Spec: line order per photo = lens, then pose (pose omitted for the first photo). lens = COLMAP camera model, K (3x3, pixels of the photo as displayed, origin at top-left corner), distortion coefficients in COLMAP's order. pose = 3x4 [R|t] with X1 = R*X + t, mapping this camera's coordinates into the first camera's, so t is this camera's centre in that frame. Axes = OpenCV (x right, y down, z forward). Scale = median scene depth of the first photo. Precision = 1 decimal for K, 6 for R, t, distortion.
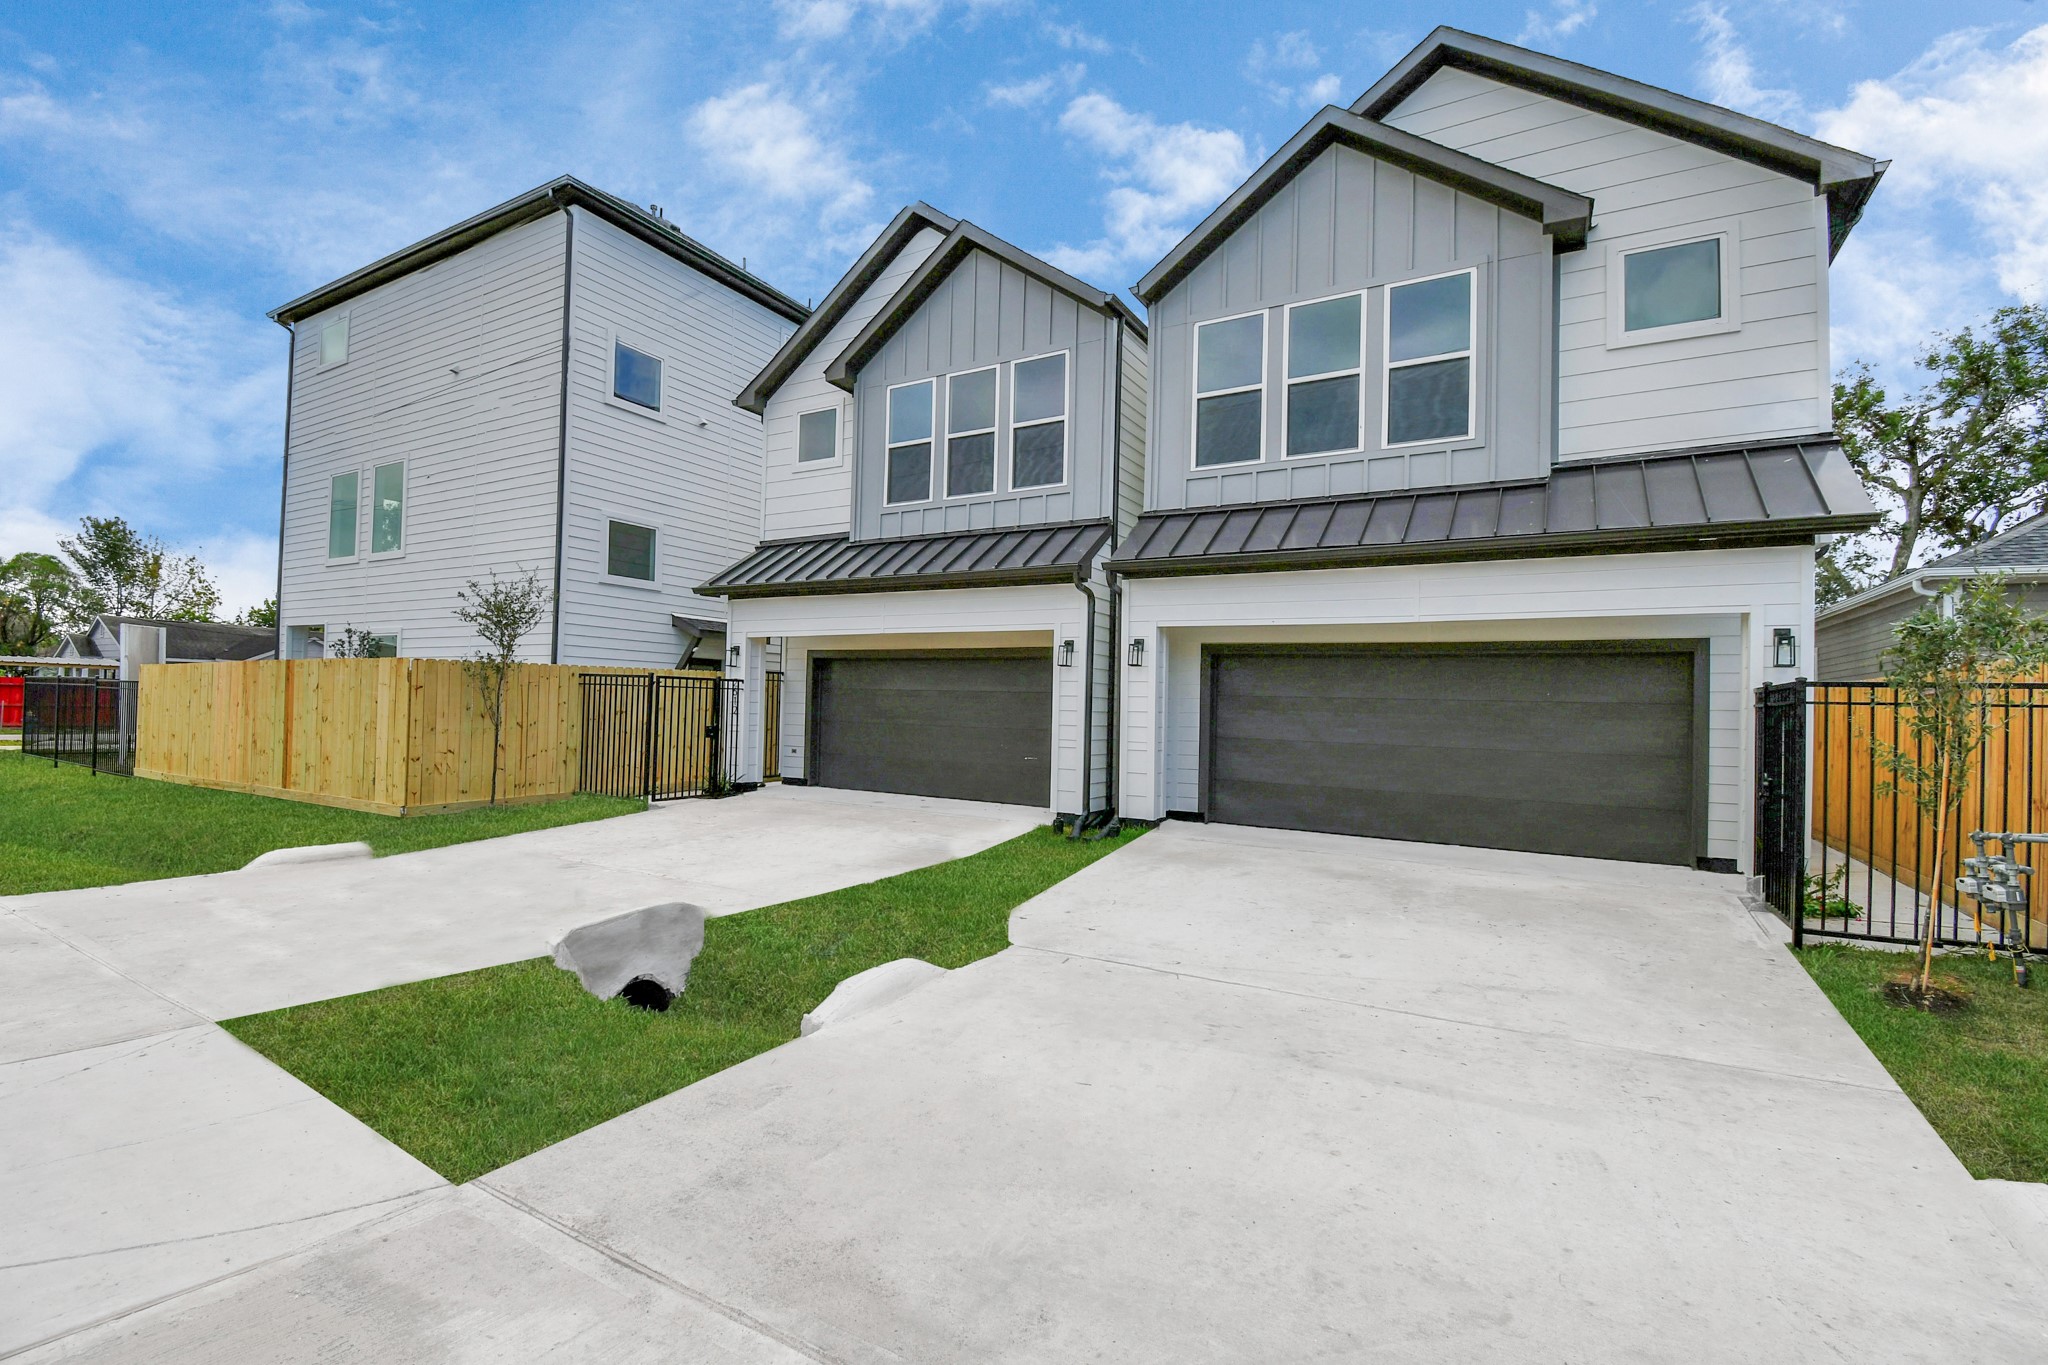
lens RADIAL K [[892.1, 0, 1015.2], [0, 892.1, 688.7], [0, 0, 1]] dist [0.019680, -0.026476]
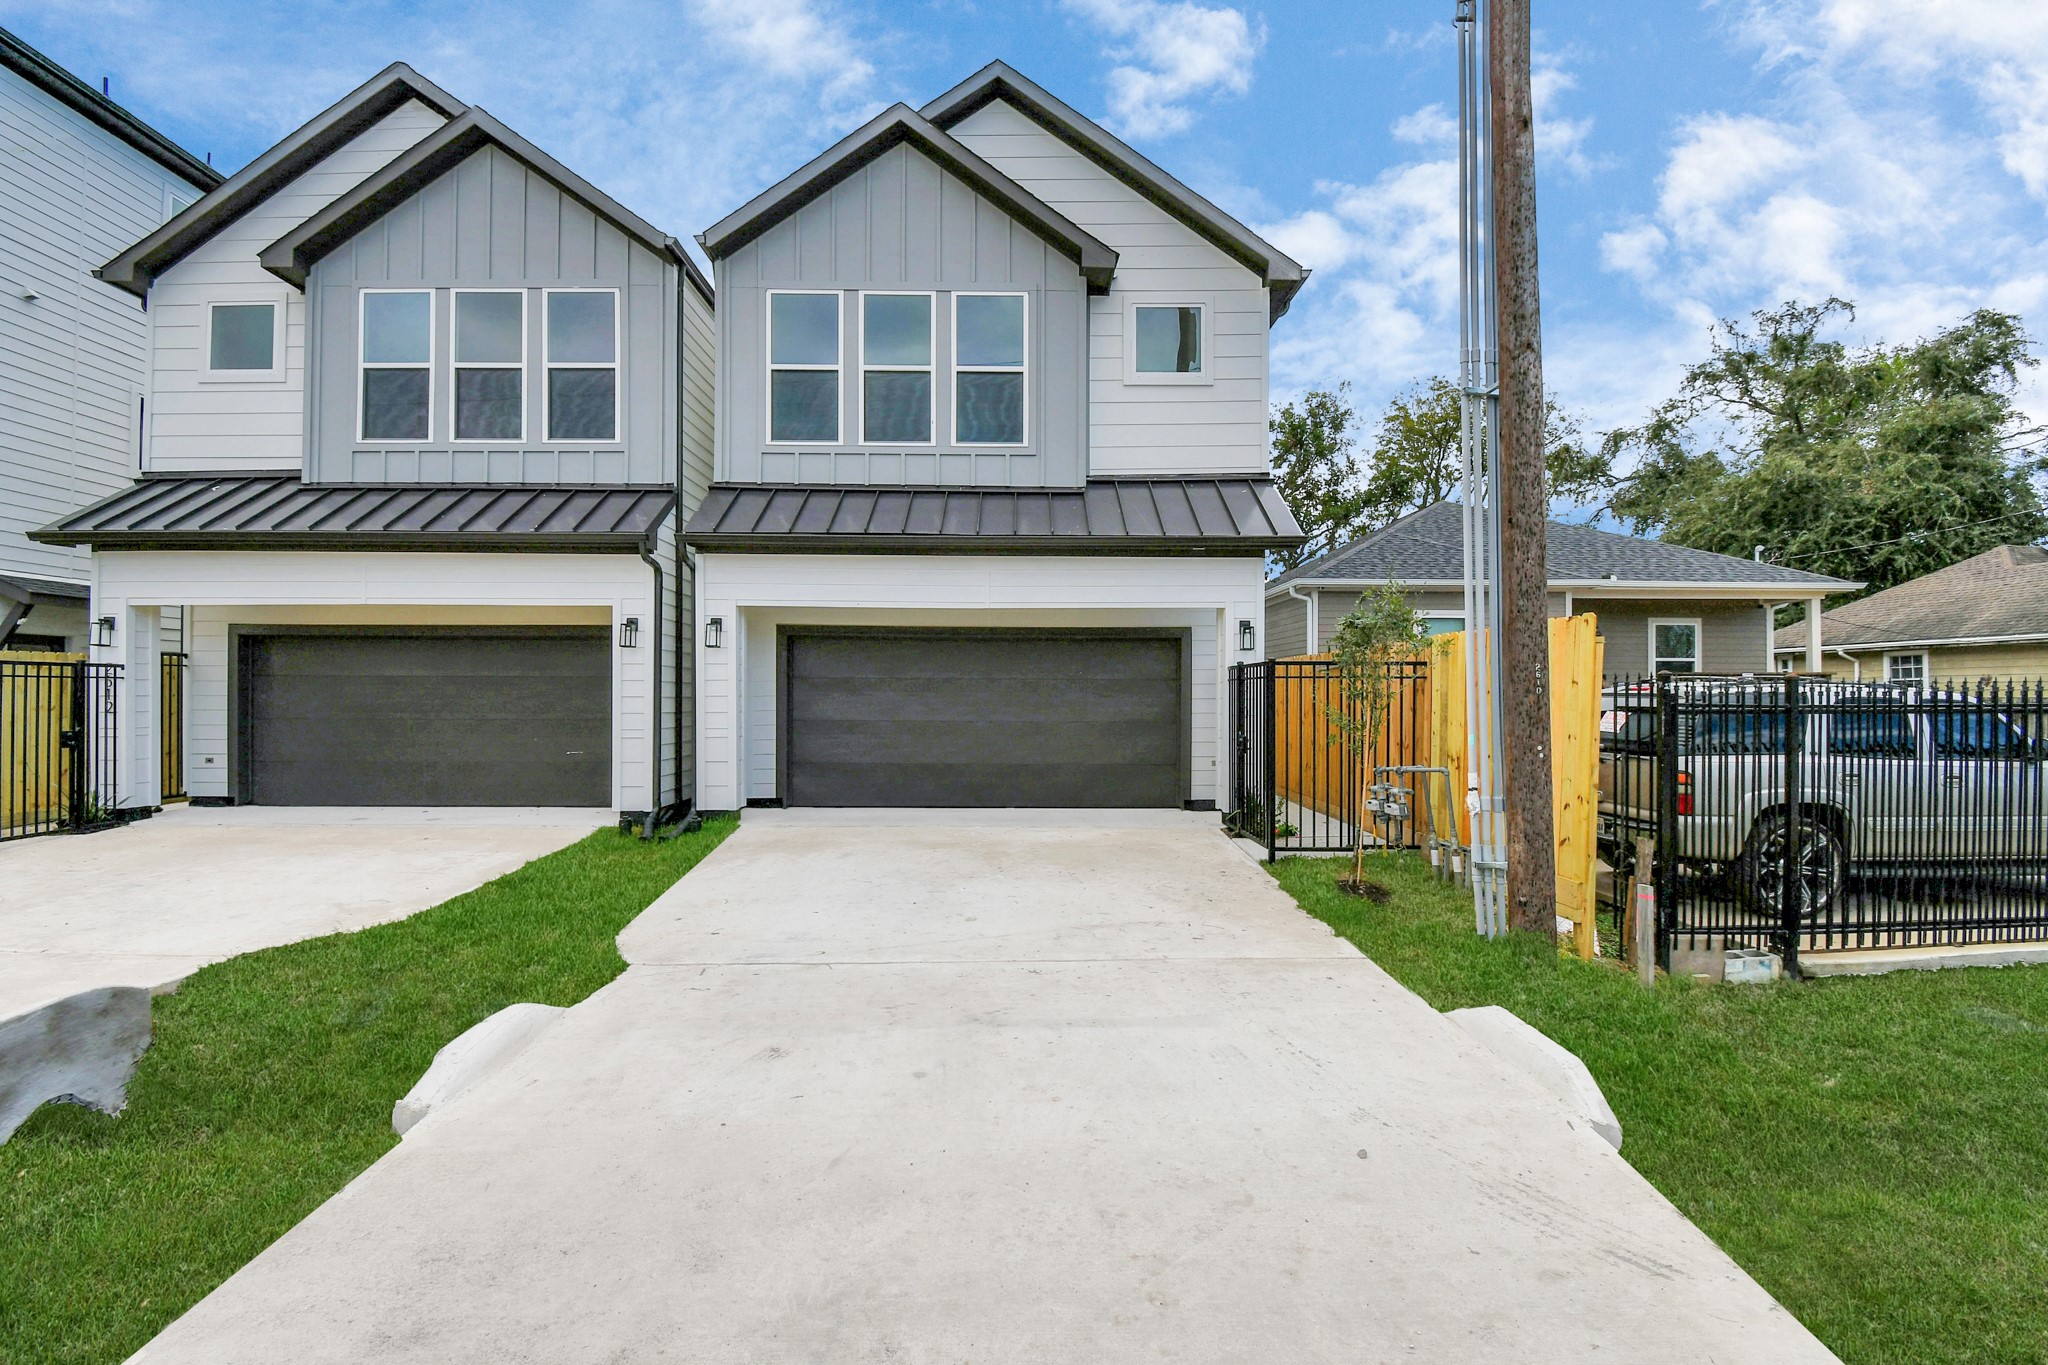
lens RADIAL K [[892.1, 0, 1015.2], [0, 892.1, 688.7], [0, 0, 1]] dist [0.019680, -0.026476]
pose [[0.857353, -0.019398, 0.514363, -0.073065], [0.008868, 0.999698, 0.022918, -0.000559], [-0.514652, -0.015088, 0.857266, 0.034207]]
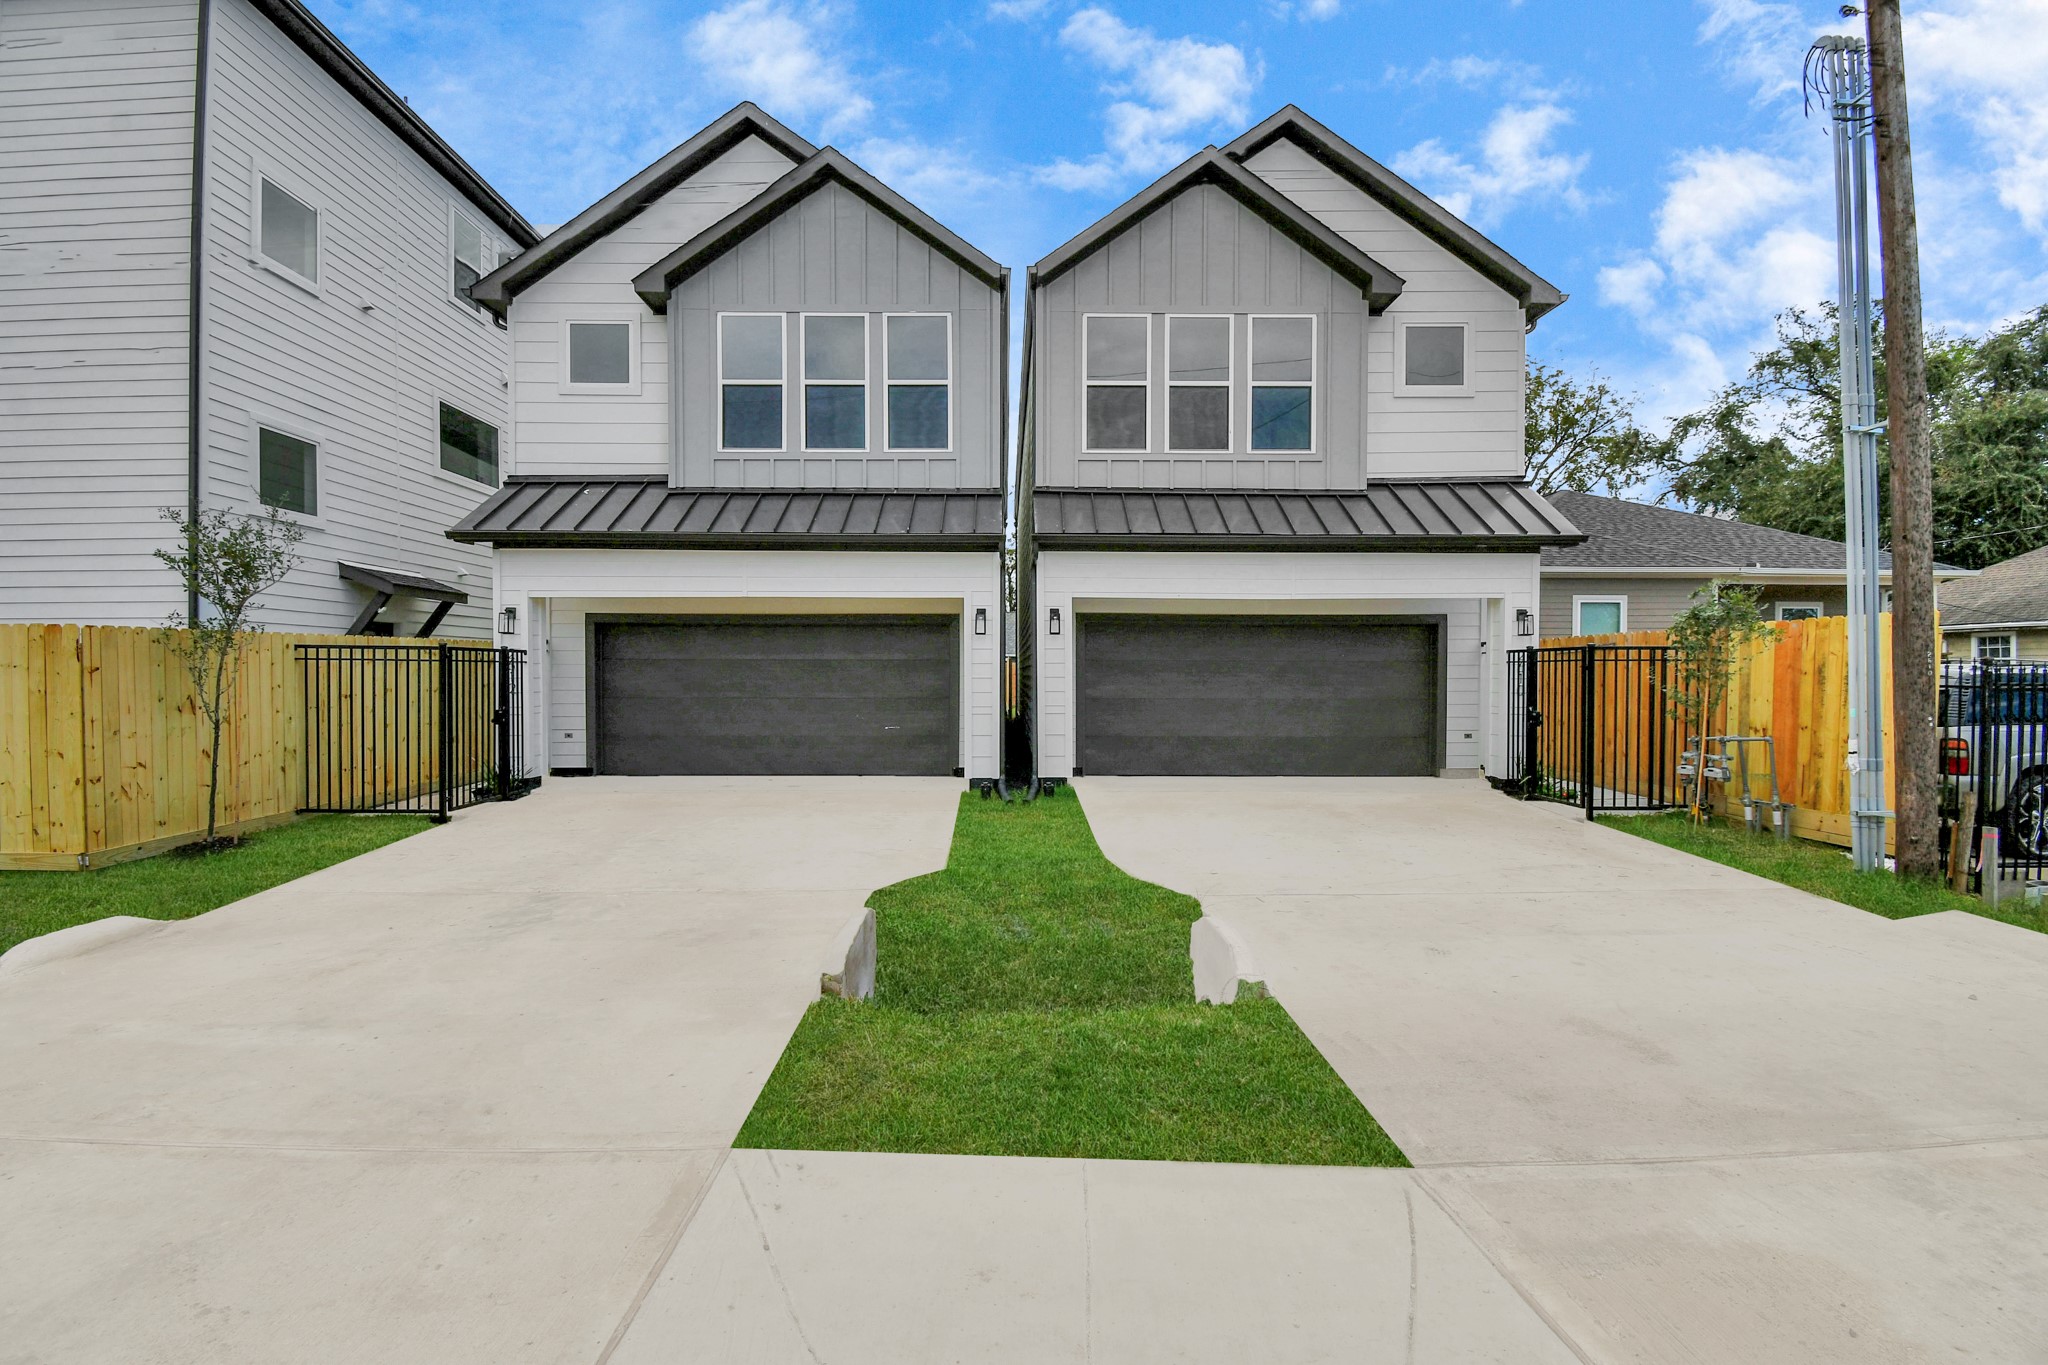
lens RADIAL K [[890.4, 0, 1024.0], [0, 890.4, 682.5], [0, 0, 1]] dist [0.016845, -0.024451]
pose [[0.856824, -0.029922, 0.514740, -0.424565], [0.010815, 0.999138, 0.040078, -0.010298], [-0.515495, -0.028773, 0.856409, 0.108797]]
